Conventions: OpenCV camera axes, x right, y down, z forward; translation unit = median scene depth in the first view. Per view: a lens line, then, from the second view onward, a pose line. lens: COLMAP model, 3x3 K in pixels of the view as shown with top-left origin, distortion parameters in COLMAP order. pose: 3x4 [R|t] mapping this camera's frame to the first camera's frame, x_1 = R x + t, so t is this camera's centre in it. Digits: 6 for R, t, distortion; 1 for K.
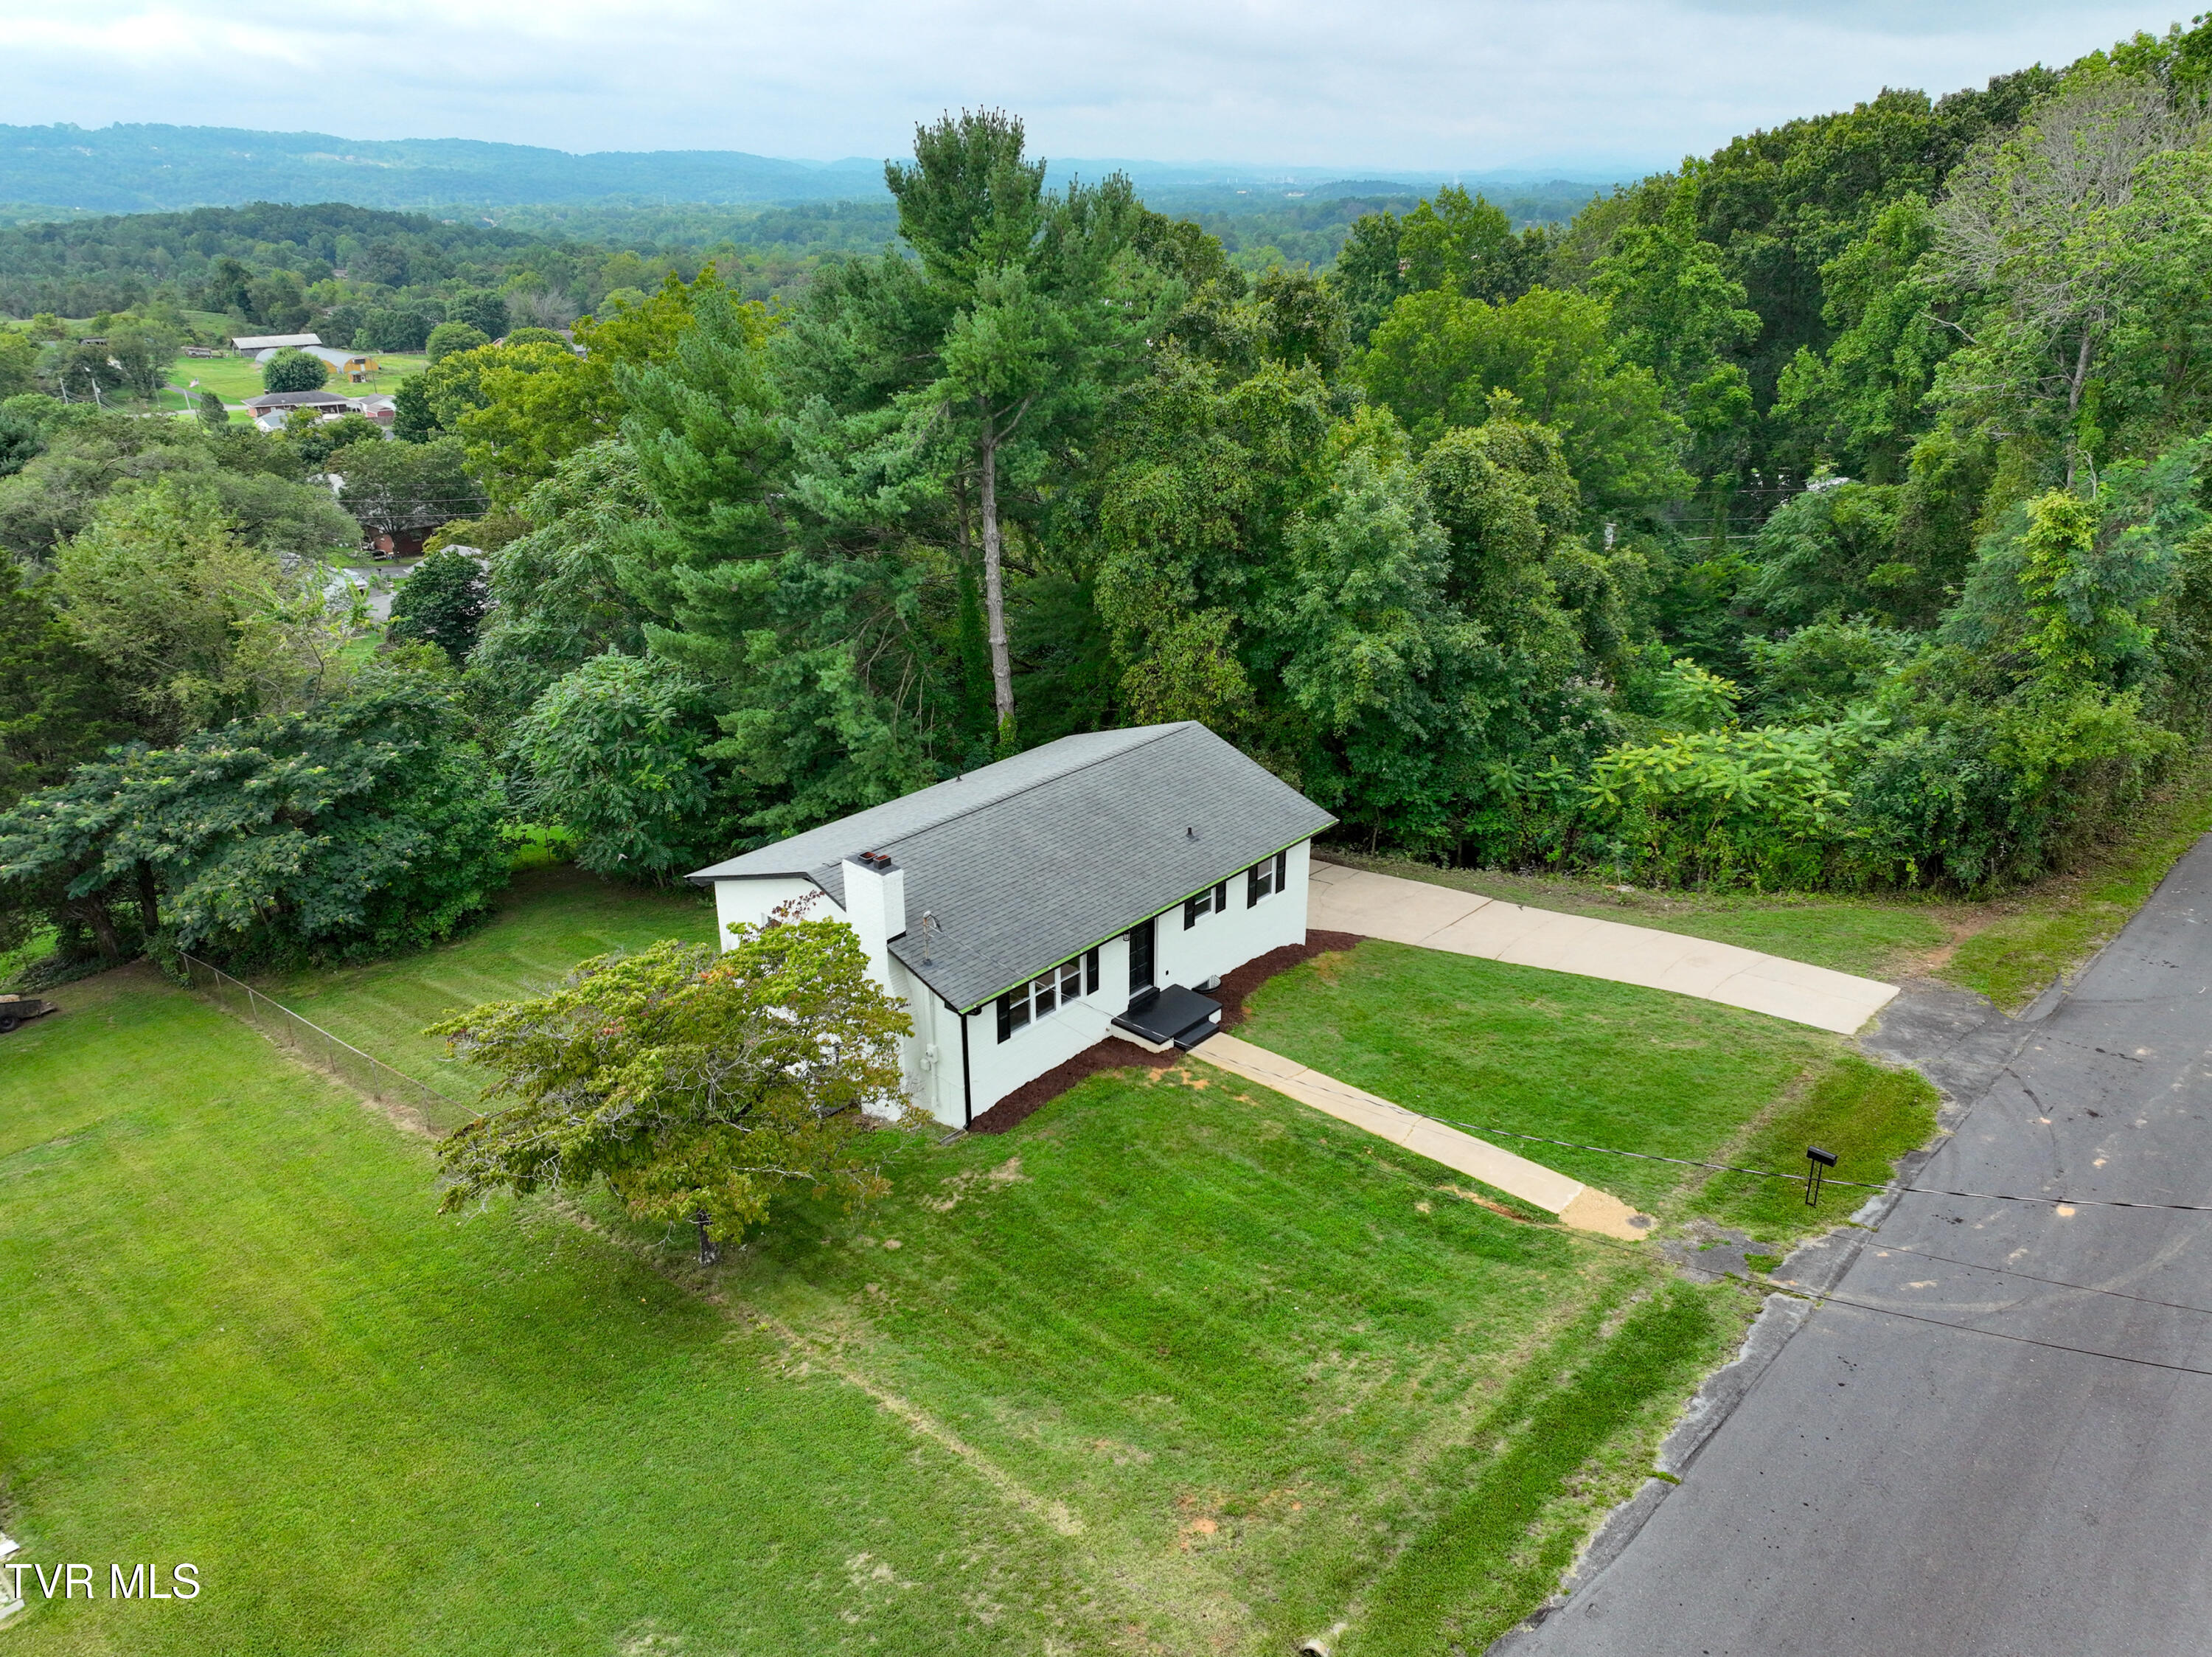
lens RADIAL K [[1551.2, 0, 1117.1], [0, 1551.2, 826.7], [0, 0, 1]] dist [0.005709, 0.033225]
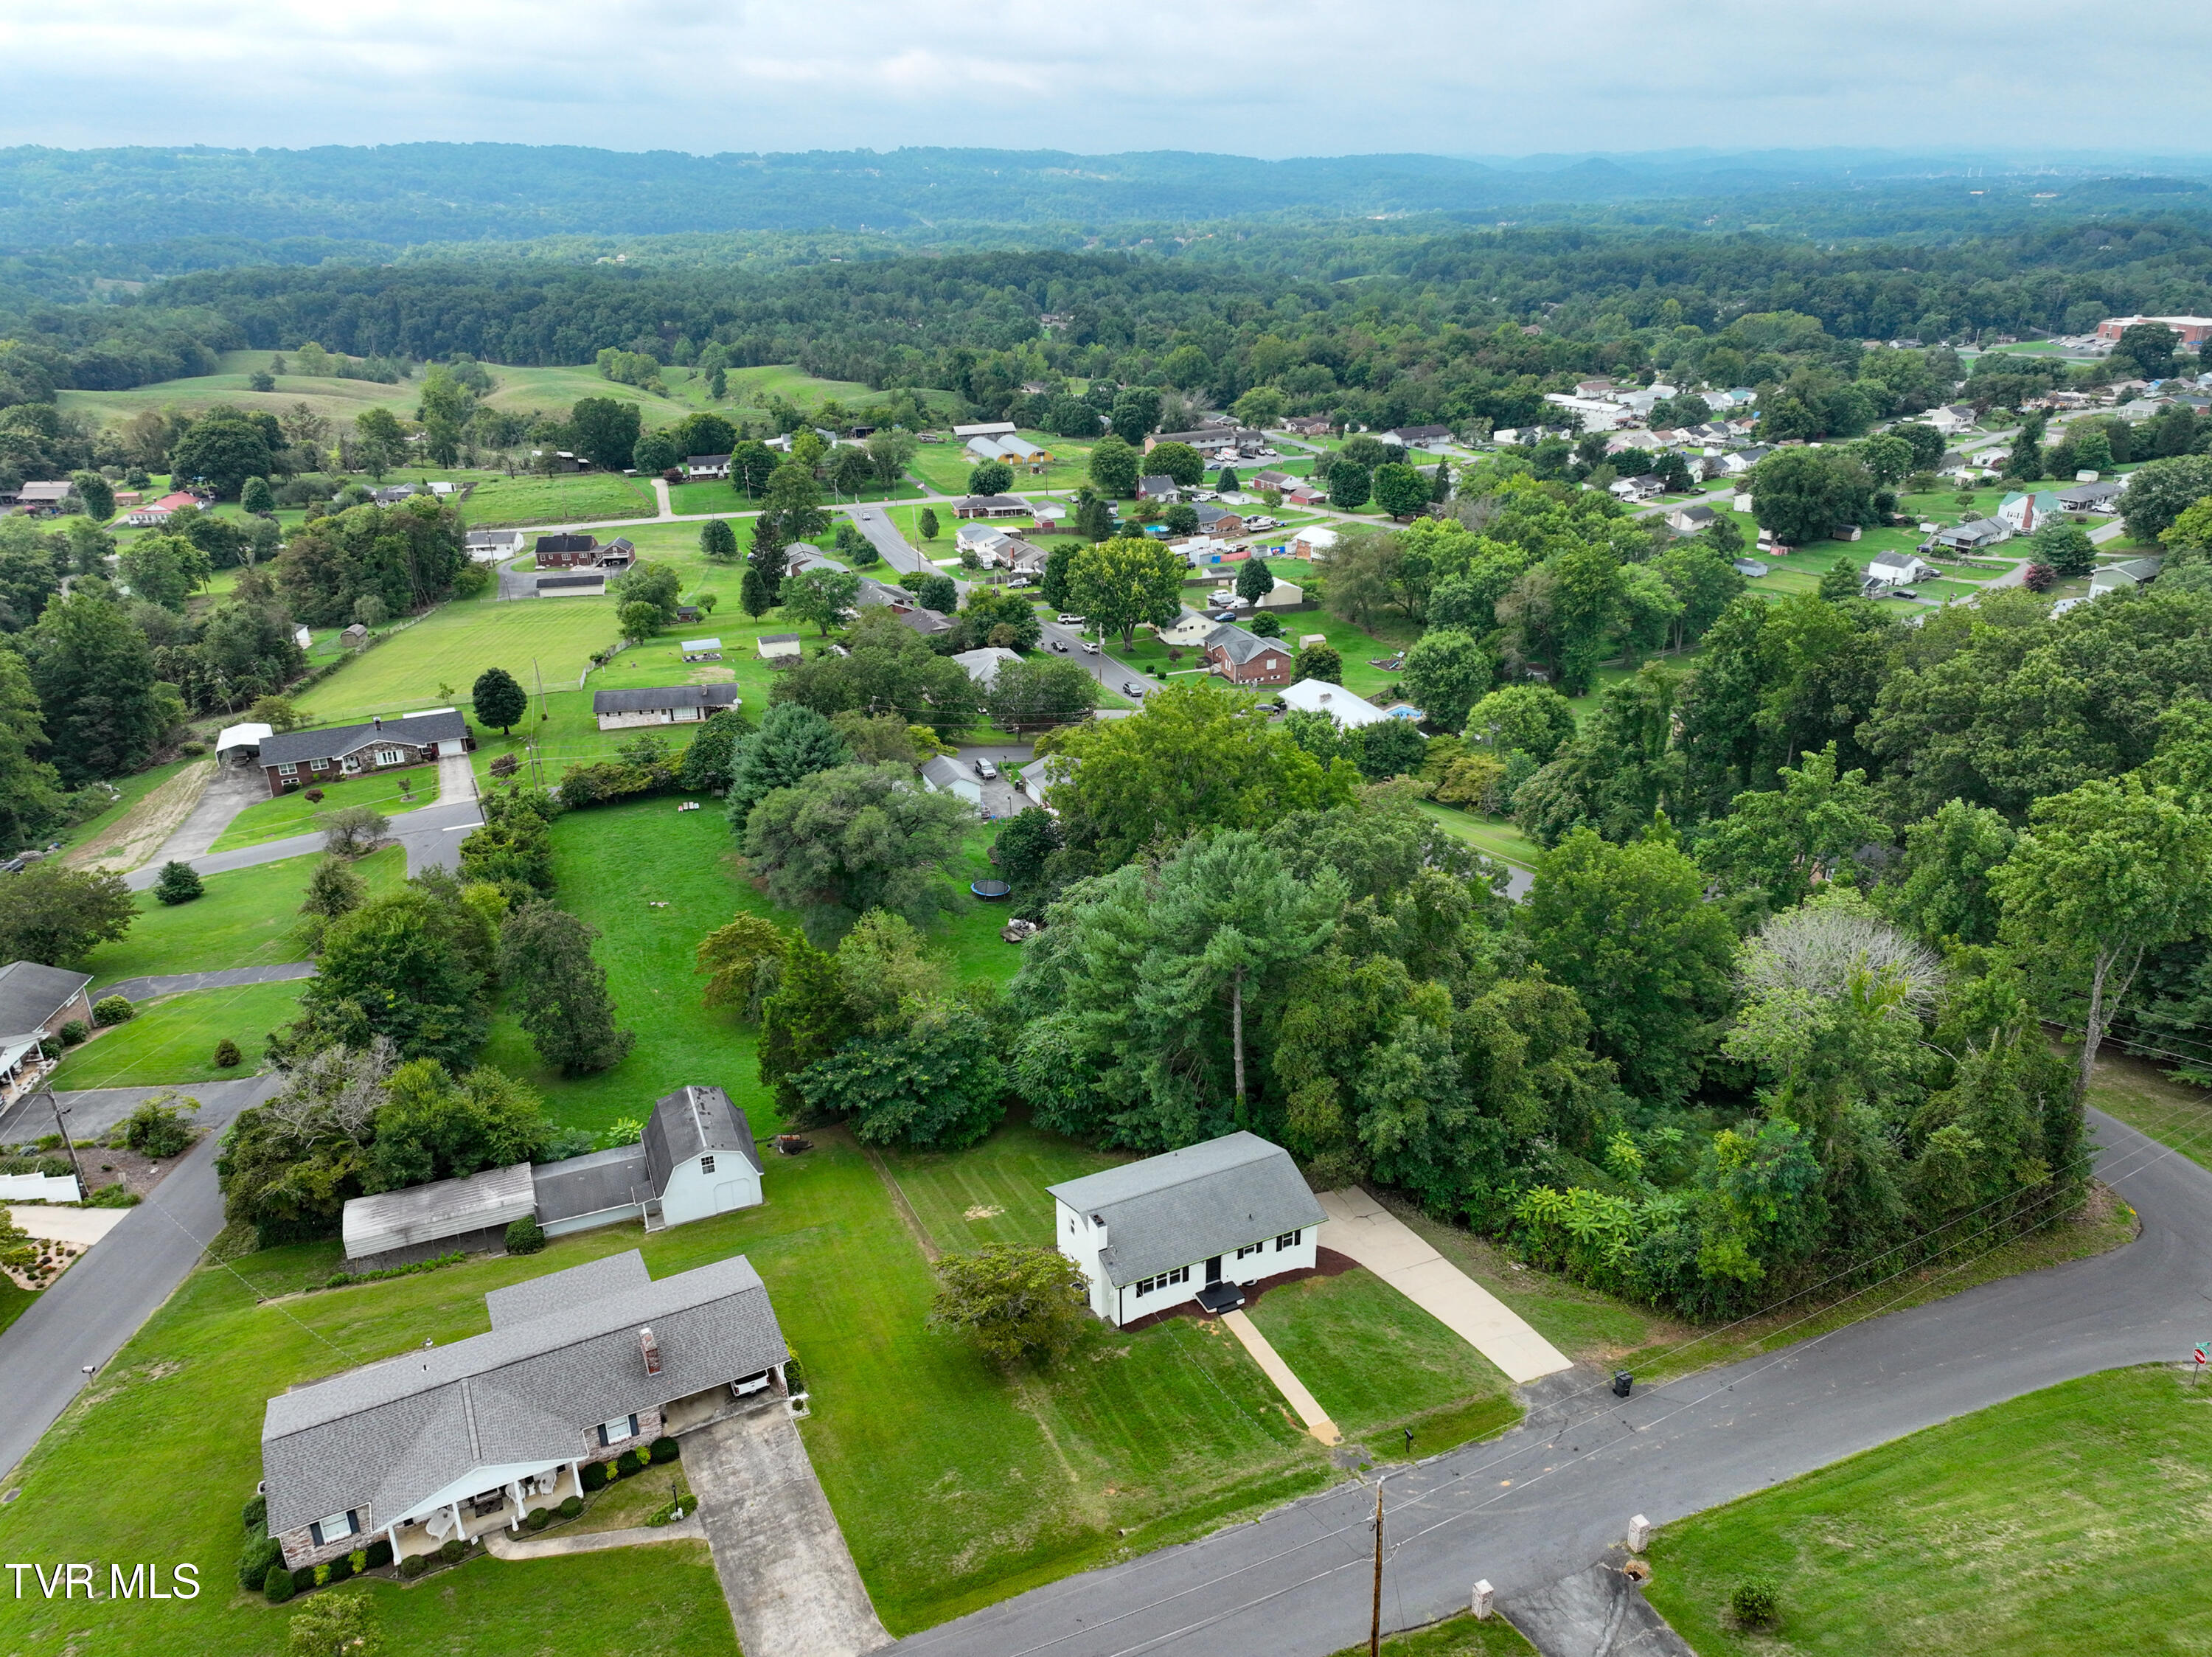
lens RADIAL K [[1553.7, 0, 1116.8], [0, 1553.7, 825.7], [0, 0, 1]] dist [0.008246, 0.029218]
pose [[0.920787, 0.143185, -0.362835, 0.521039], [-0.142588, 0.989369, 0.028581, -0.510920], [0.363070, 0.025419, 0.931415, -1.033335]]
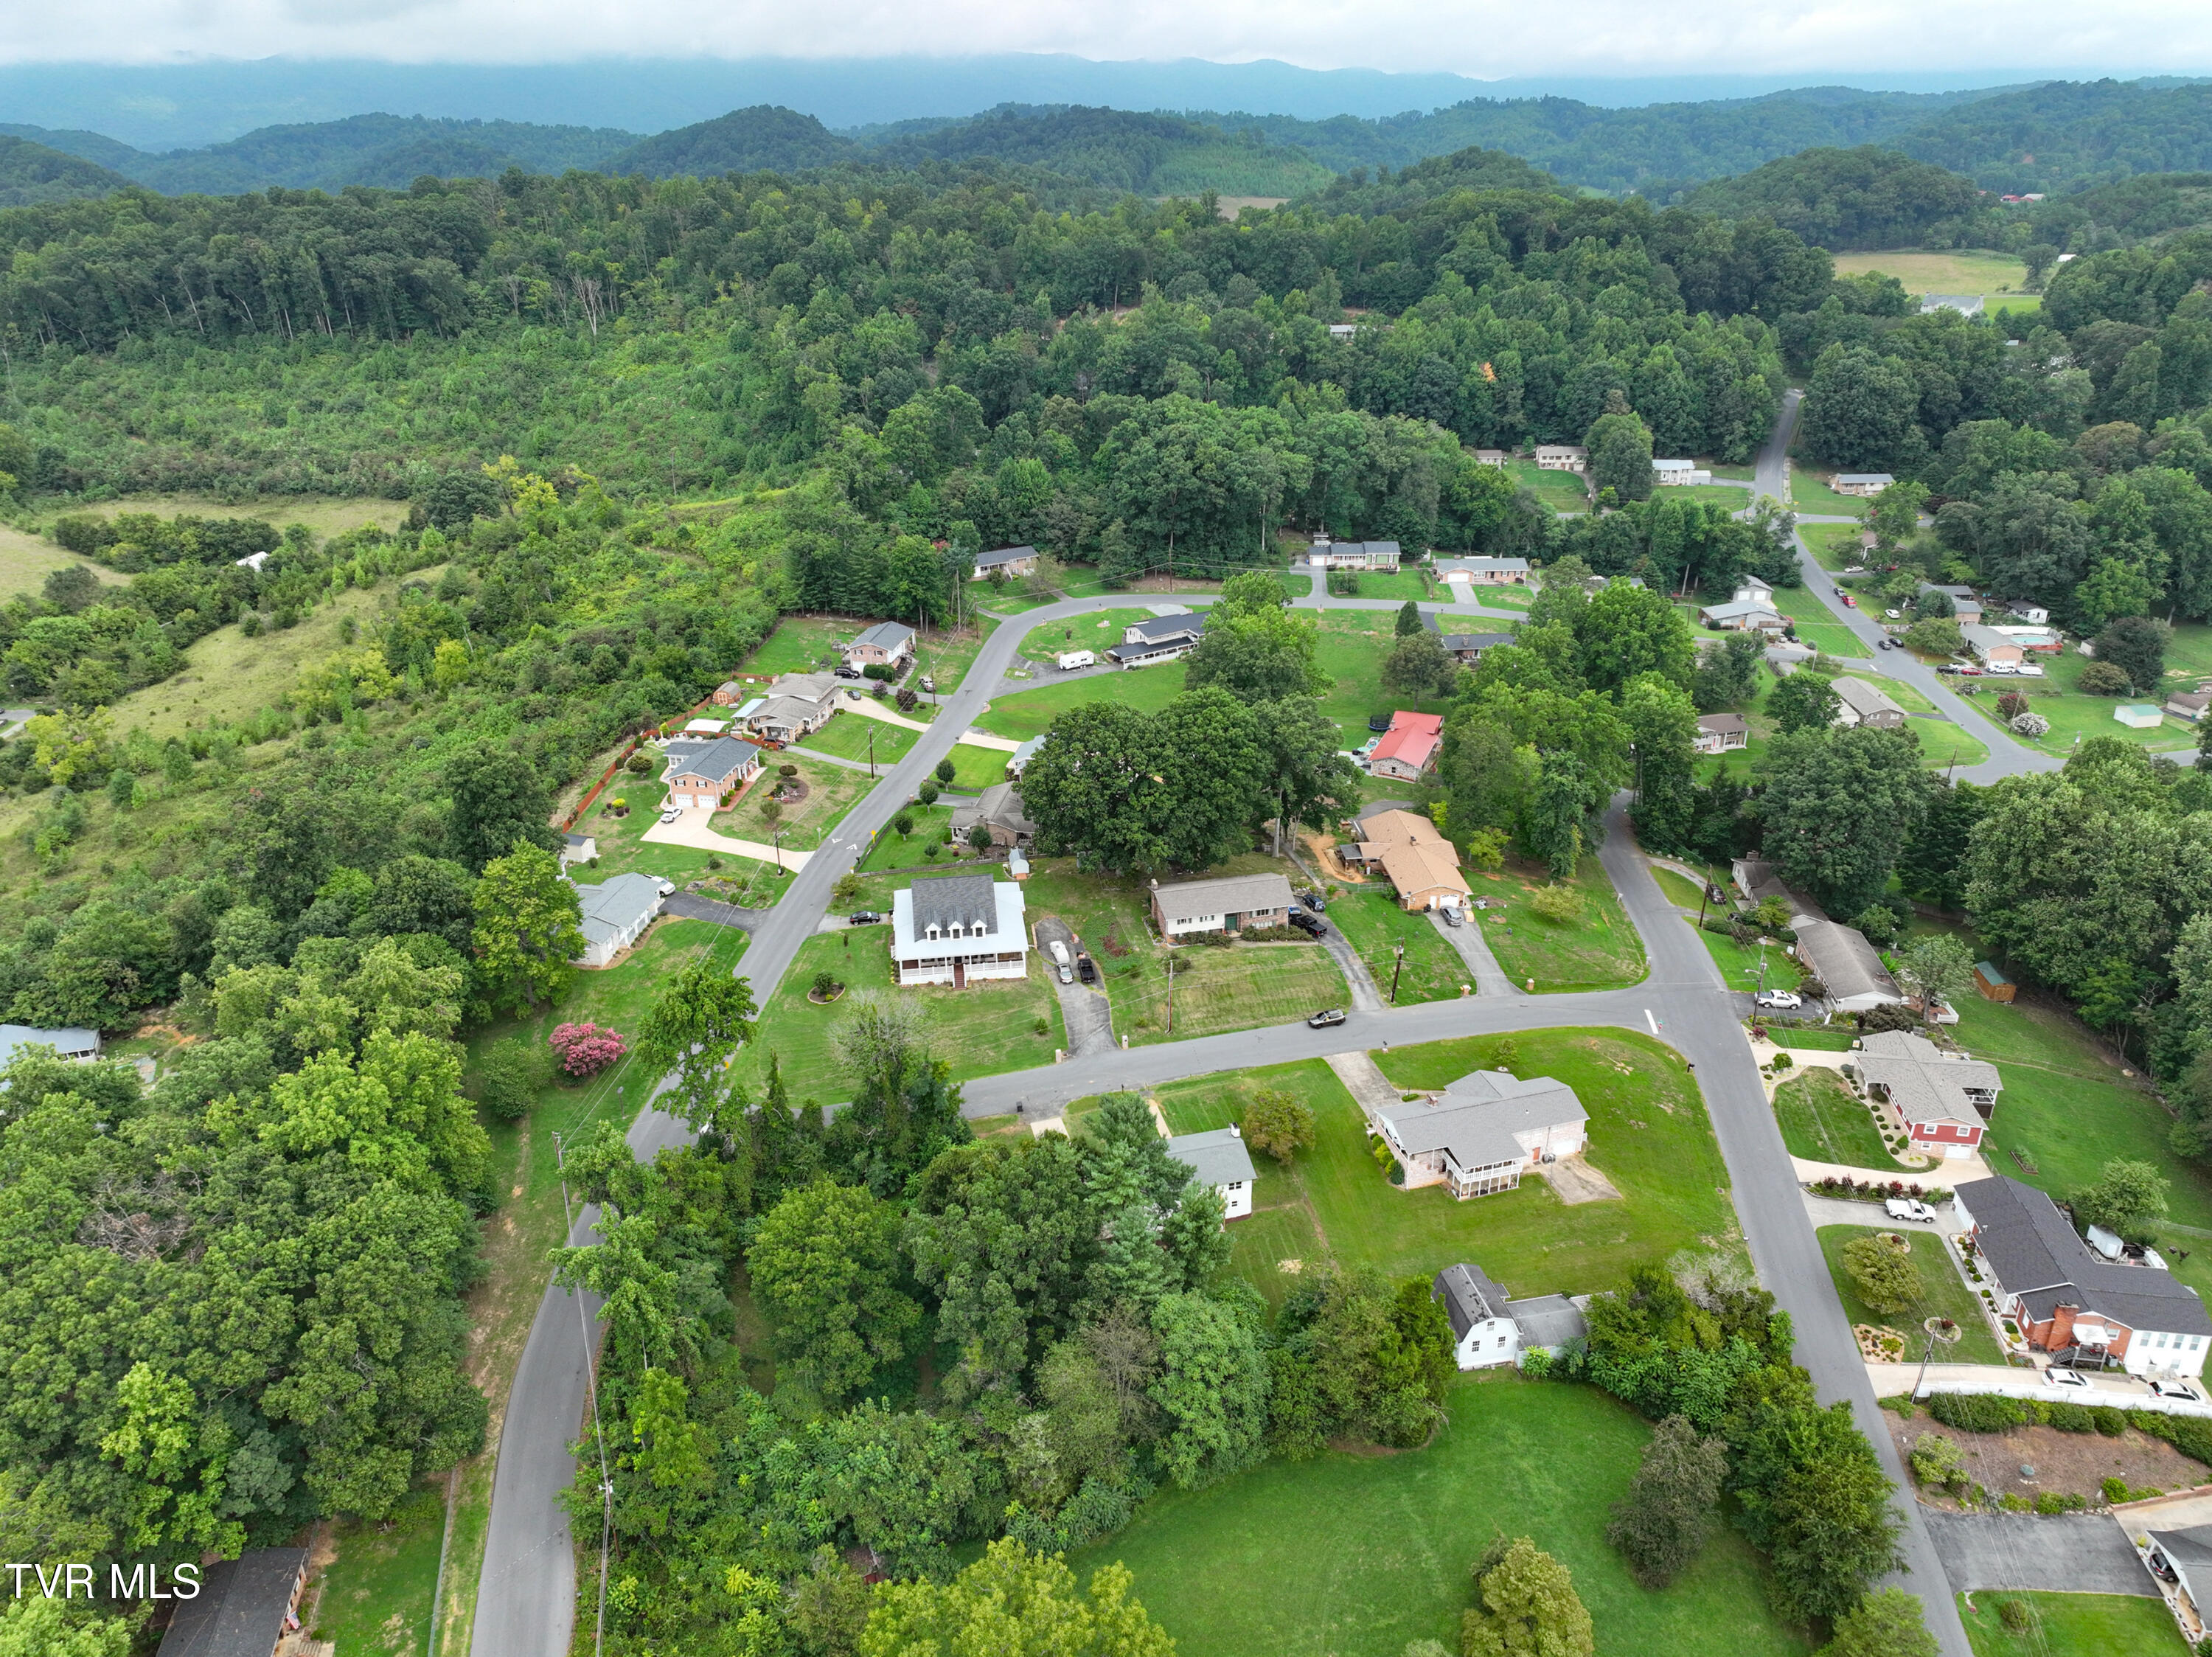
lens RADIAL K [[1551.2, 0, 1117.1], [0, 1551.2, 826.7], [0, 0, 1]] dist [0.005709, 0.033225]
pose [[-0.832932, -0.221586, 0.507074, -1.670422], [0.222321, 0.705130, 0.673324, -3.196545], [-0.506752, 0.673566, -0.538062, 2.455280]]
